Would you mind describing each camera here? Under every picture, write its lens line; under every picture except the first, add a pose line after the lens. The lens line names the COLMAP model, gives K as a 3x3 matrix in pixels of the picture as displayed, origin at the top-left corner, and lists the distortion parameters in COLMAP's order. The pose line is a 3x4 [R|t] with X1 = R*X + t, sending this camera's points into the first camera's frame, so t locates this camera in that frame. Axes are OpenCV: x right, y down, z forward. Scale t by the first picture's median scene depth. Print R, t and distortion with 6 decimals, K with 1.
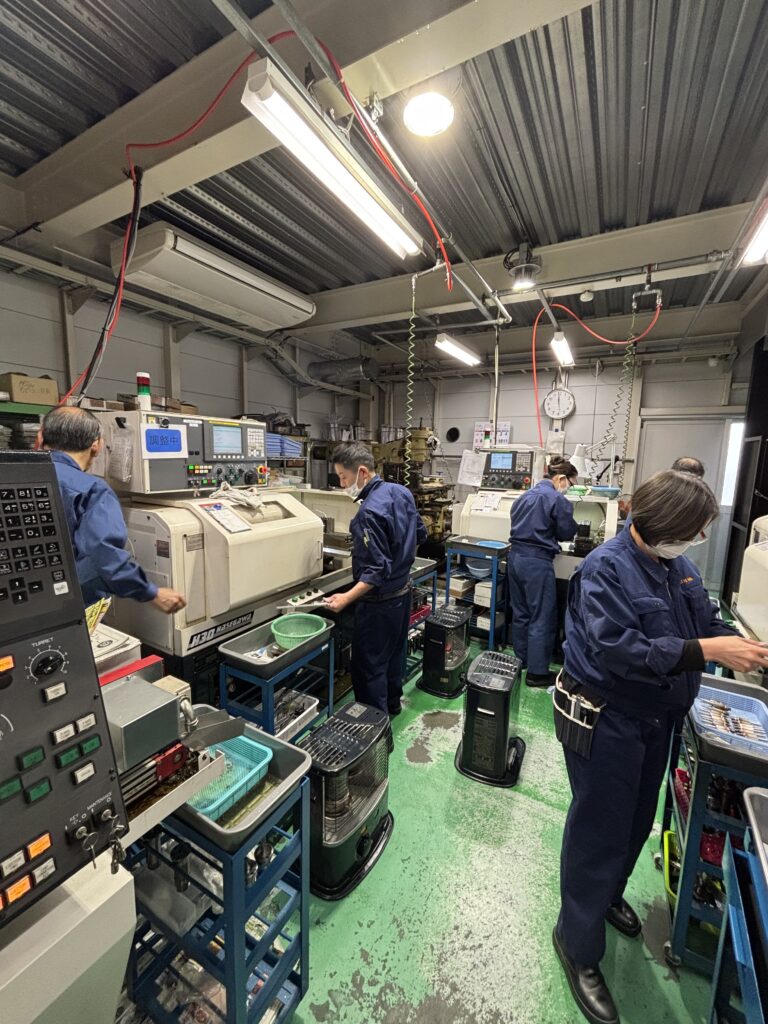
lens RADIAL K [[413.0, 0, 385.6], [0, 413.0, 515.7], [0, 0, 1]] dist [-0.000016, -0.000299]
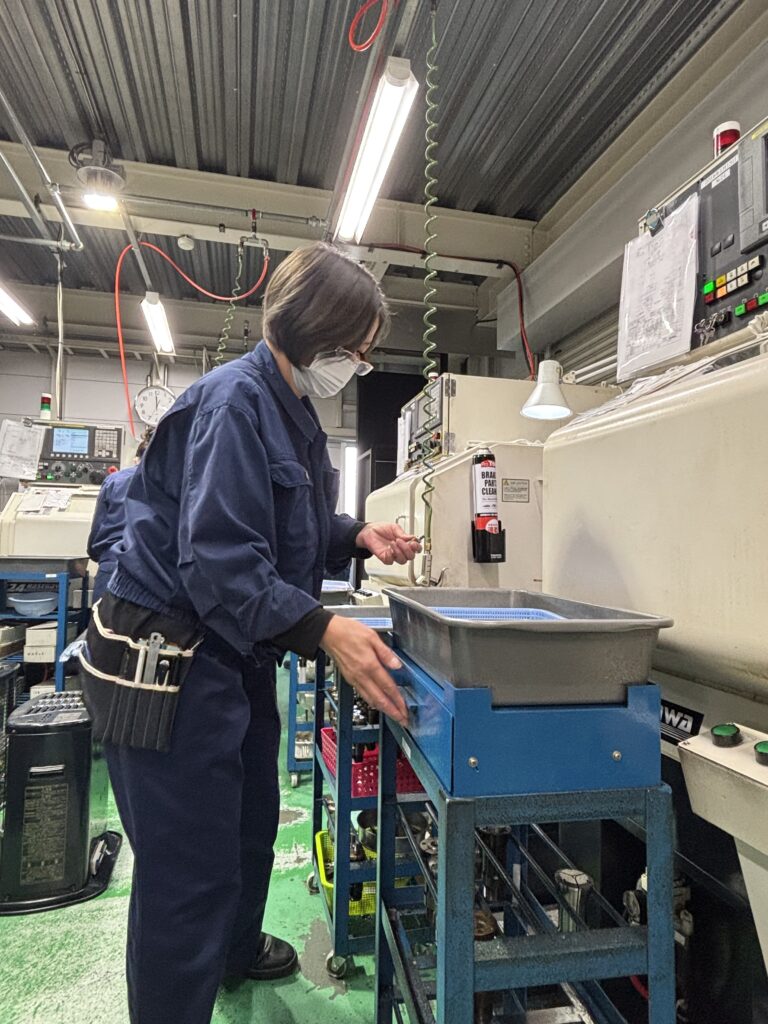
lens RADIAL K [[609.4, 0, 379.4], [0, 609.4, 507.9], [0, 0, 1]] dist [0.000156, 0.002641]
pose [[0.739951, 0.032286, 0.671885, 0.002571], [0.093353, 0.984253, -0.150106, 0.171461], [-0.666151, 0.173794, 0.725285, 0.013193]]
